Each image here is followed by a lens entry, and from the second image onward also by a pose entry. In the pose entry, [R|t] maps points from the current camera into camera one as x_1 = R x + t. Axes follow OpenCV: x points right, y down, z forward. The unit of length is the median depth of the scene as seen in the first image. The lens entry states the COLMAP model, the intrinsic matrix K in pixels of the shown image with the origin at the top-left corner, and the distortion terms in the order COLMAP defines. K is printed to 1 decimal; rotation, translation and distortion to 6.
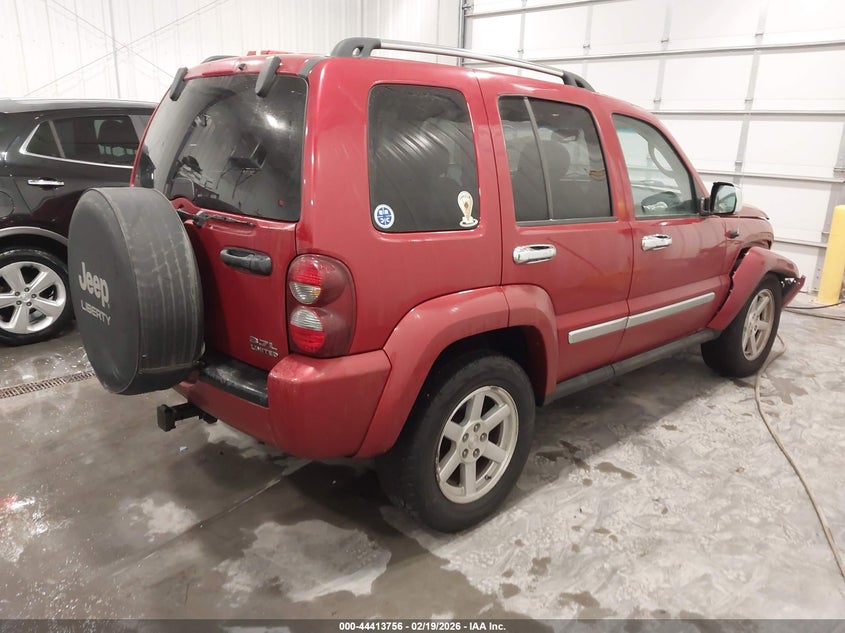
lens RADIAL K [[660.8, 0, 420.1], [0, 660.8, 313.5], [0, 0, 1]] dist [0.006598, 0.001466]
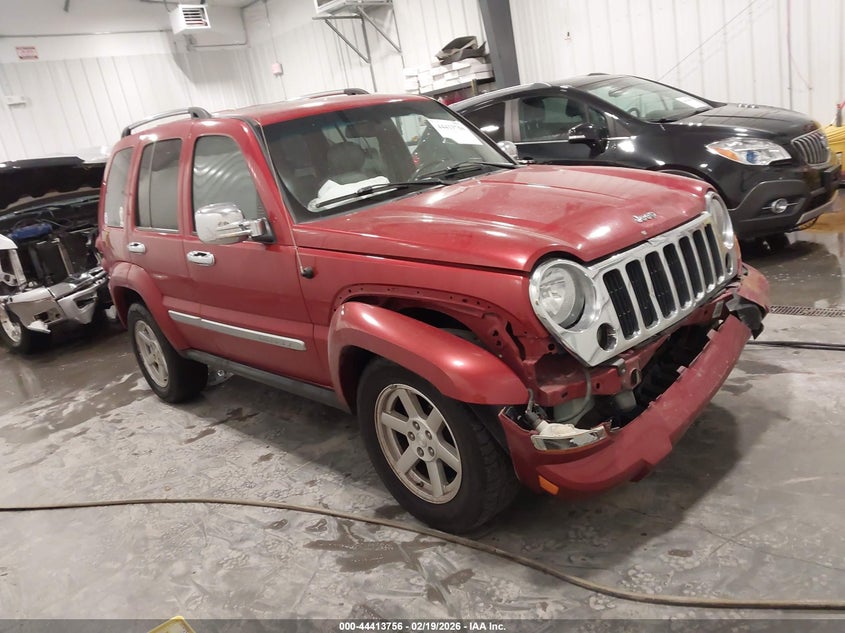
lens RADIAL K [[660.8, 0, 420.1], [0, 660.8, 313.5], [0, 0, 1]] dist [0.006598, 0.001466]
pose [[-0.004320, 0.242825, -0.970061, 1.904581], [-0.083724, 0.966576, 0.242325, -0.419807], [0.996480, 0.082264, 0.016155, 1.816886]]
